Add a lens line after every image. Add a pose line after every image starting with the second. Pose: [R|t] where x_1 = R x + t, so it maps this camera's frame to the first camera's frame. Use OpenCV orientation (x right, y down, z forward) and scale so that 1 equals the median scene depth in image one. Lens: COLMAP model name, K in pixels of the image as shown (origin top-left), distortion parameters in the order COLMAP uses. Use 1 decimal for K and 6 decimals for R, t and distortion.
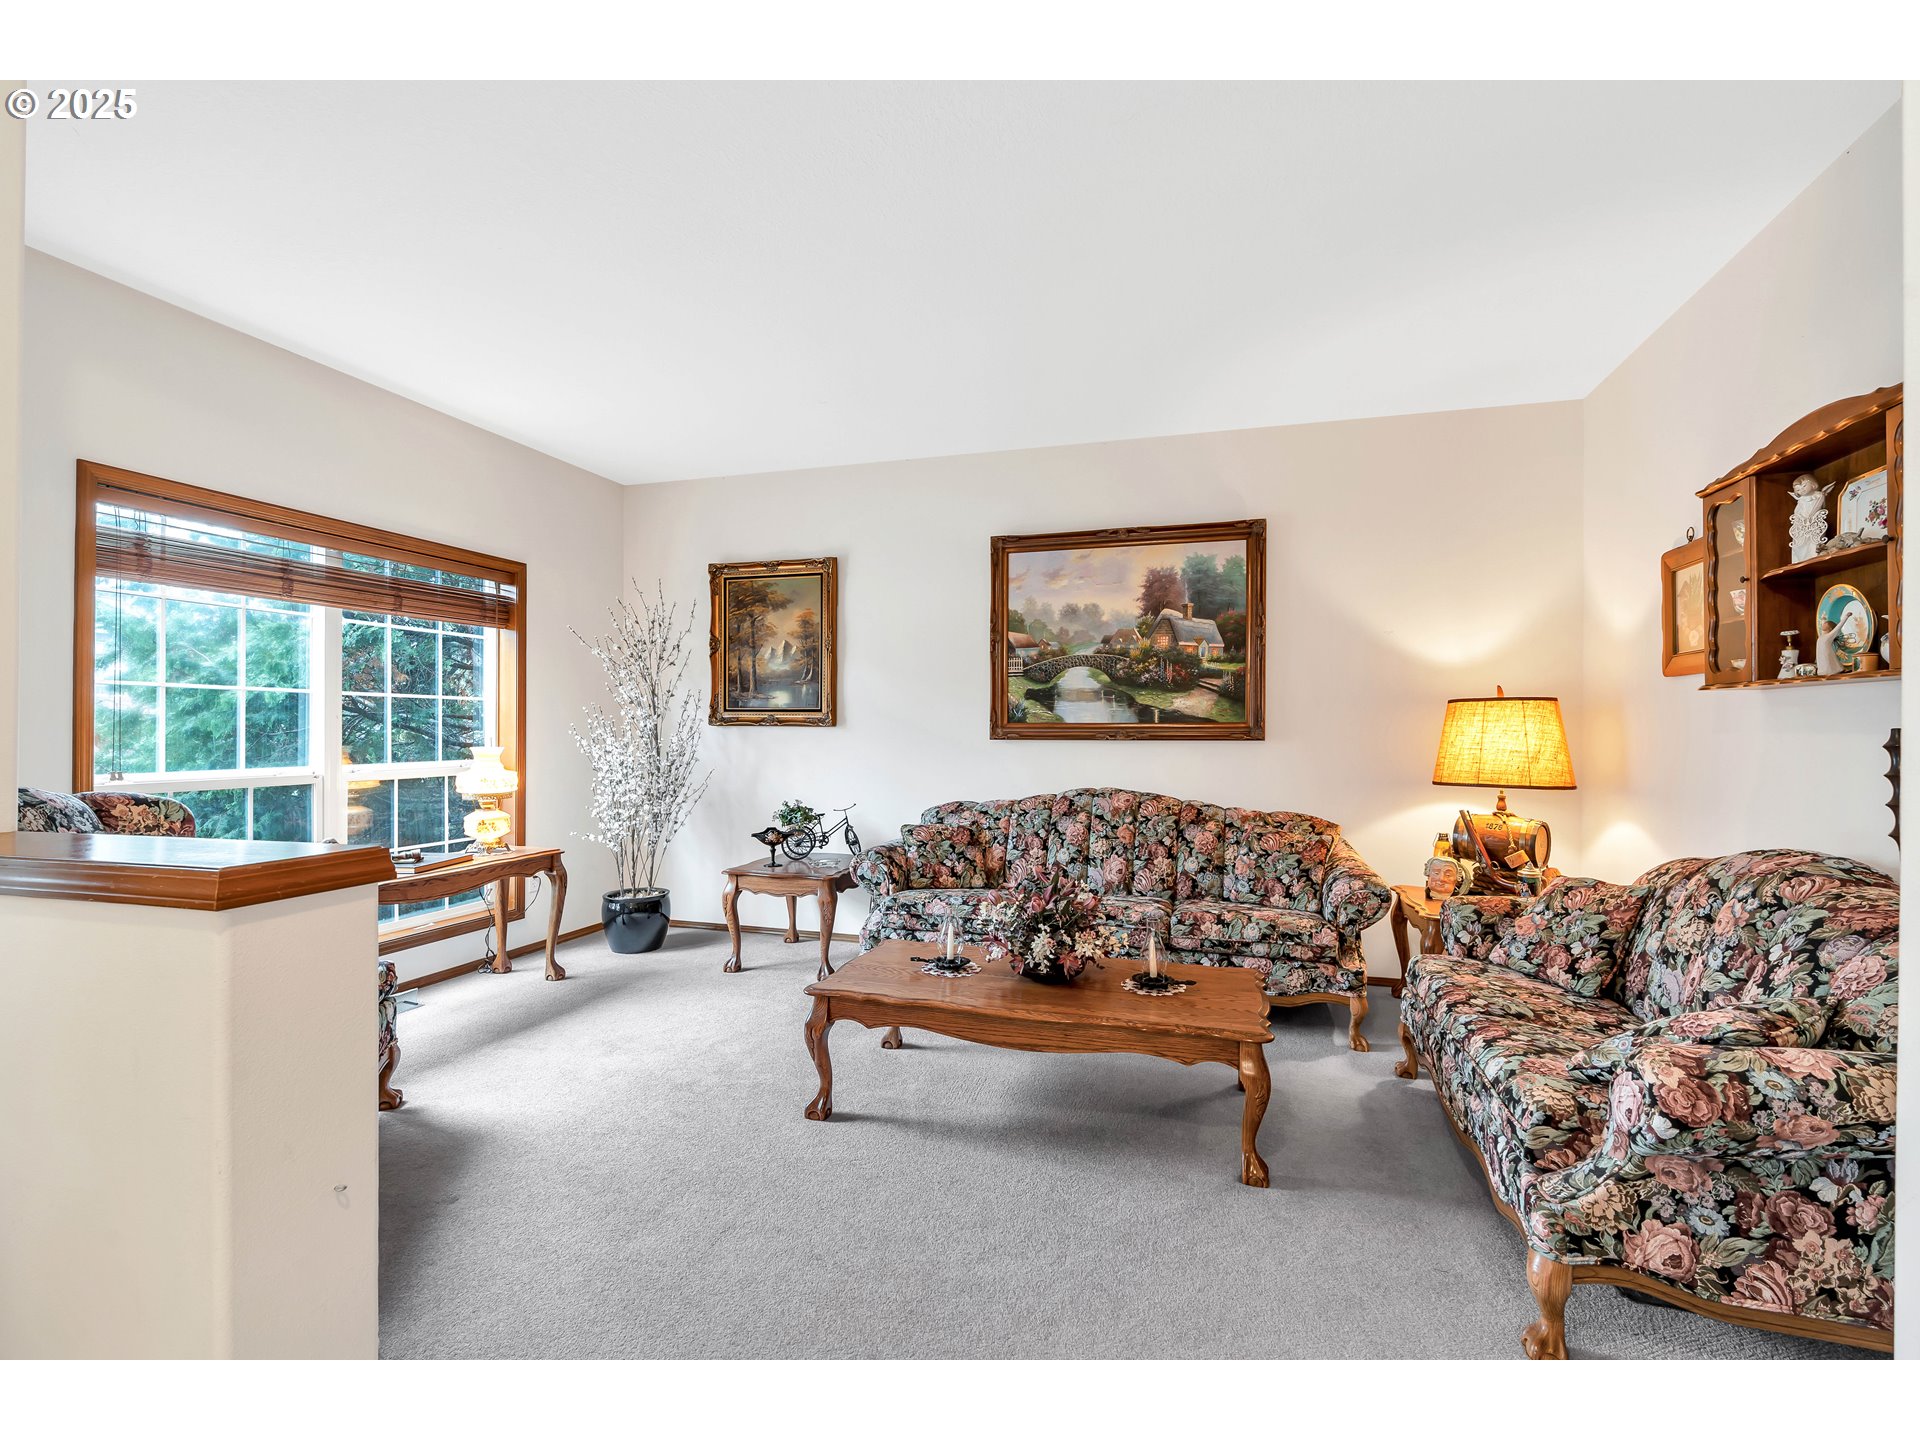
lens RADIAL K [[870.5, 0, 946.8], [0, 870.5, 730.0], [0, 0, 1]] dist [-0.011254, 0.004295]
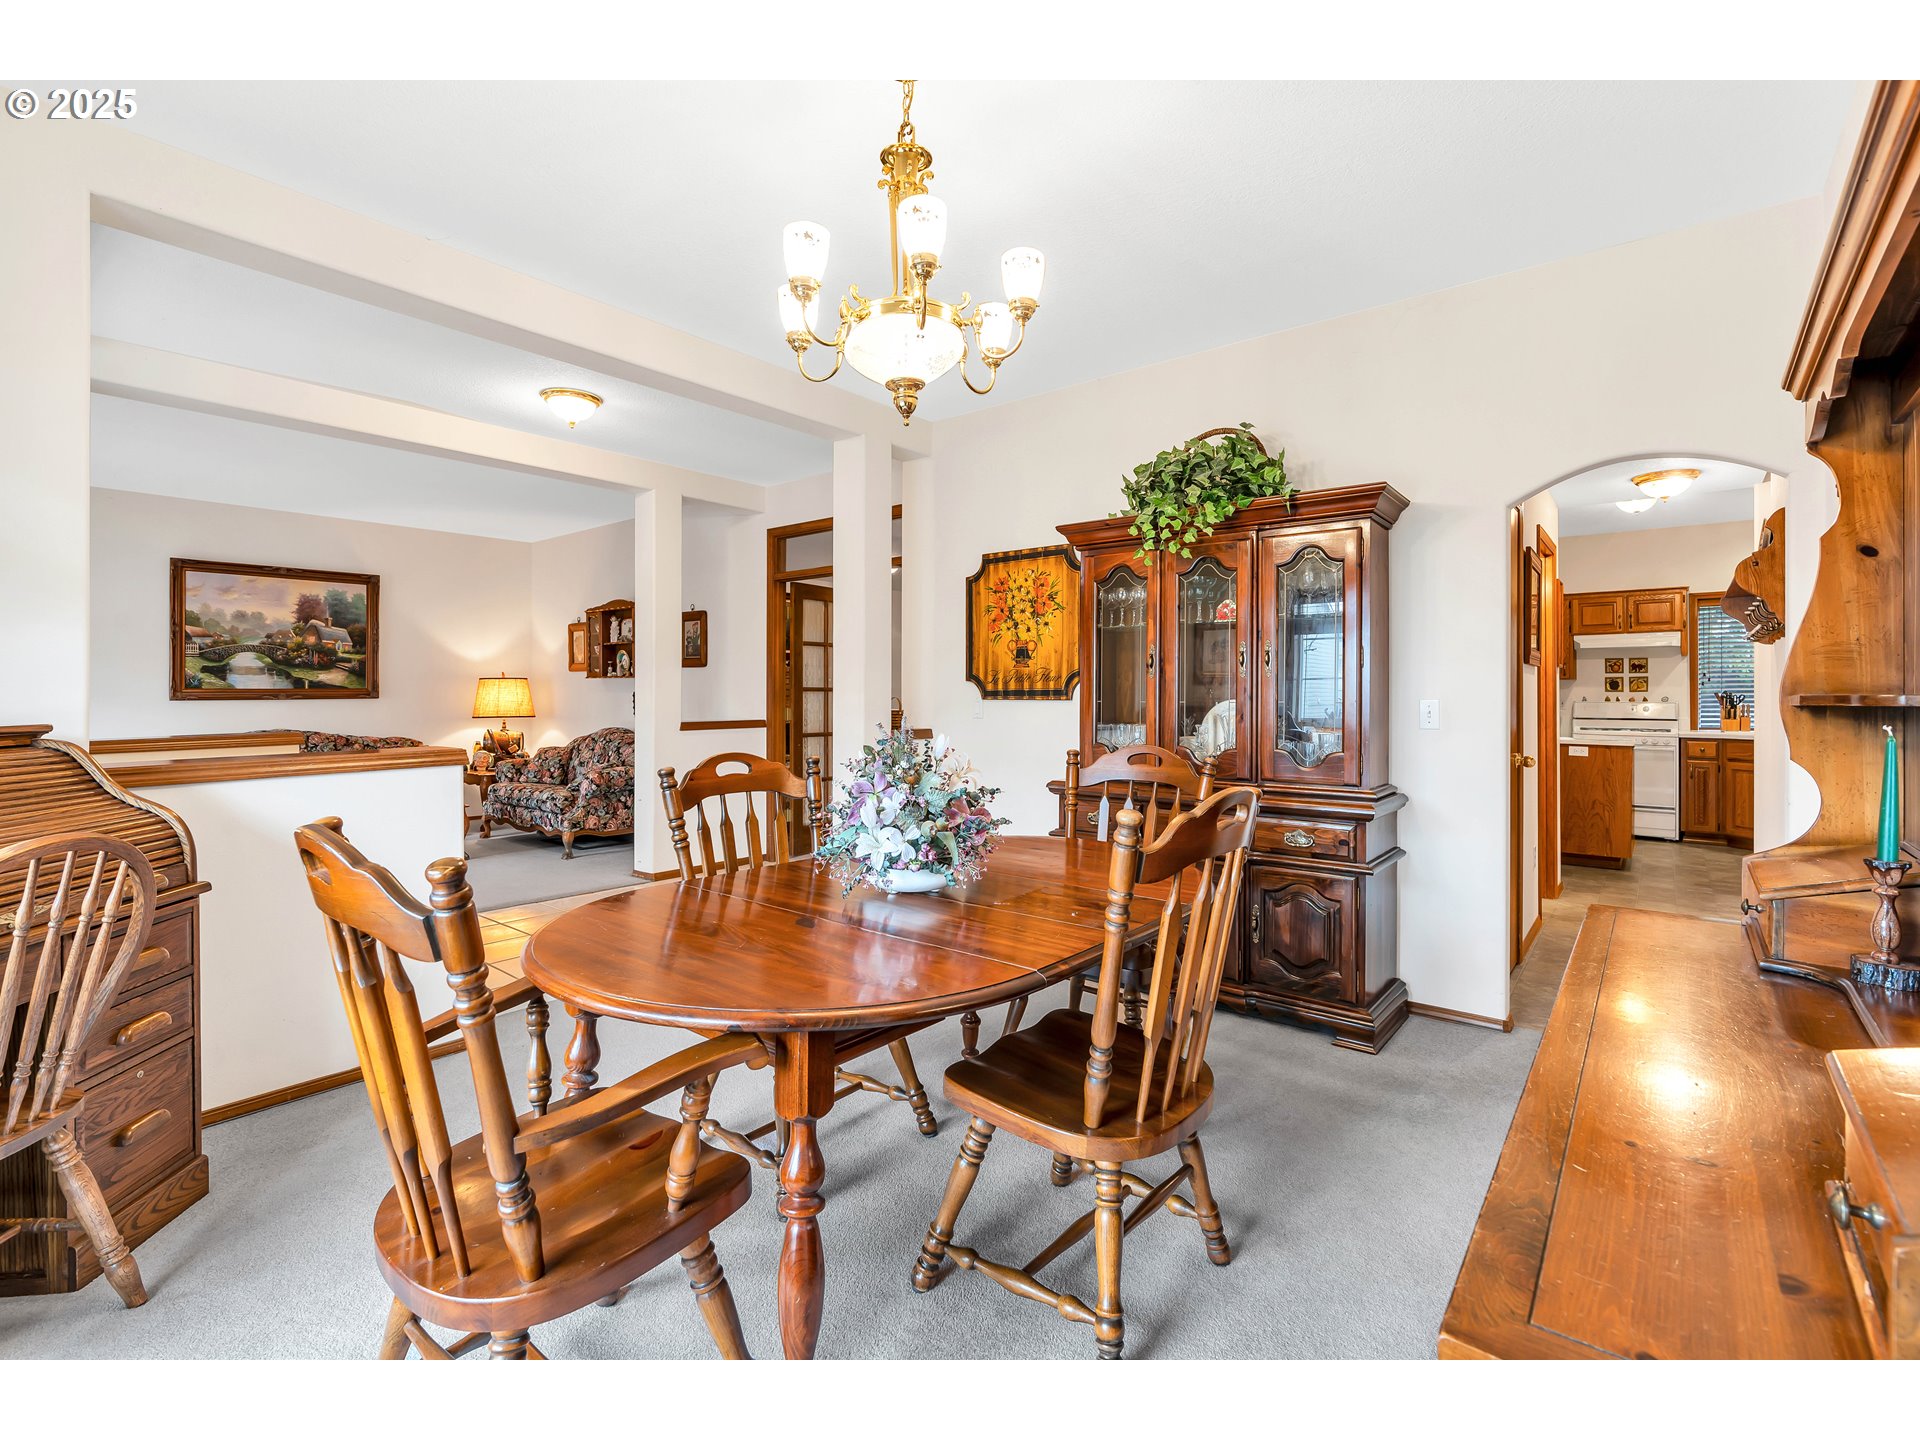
lens RADIAL K [[870.5, 0, 975.1], [0, 870.5, 691.1], [0, 0, 1]] dist [-0.011254, 0.004295]
pose [[0.356197, -0.005070, 0.934397, -0.864965], [0.003507, 0.999985, 0.004089, -0.005933], [-0.934404, 0.001820, 0.356209, -0.787040]]
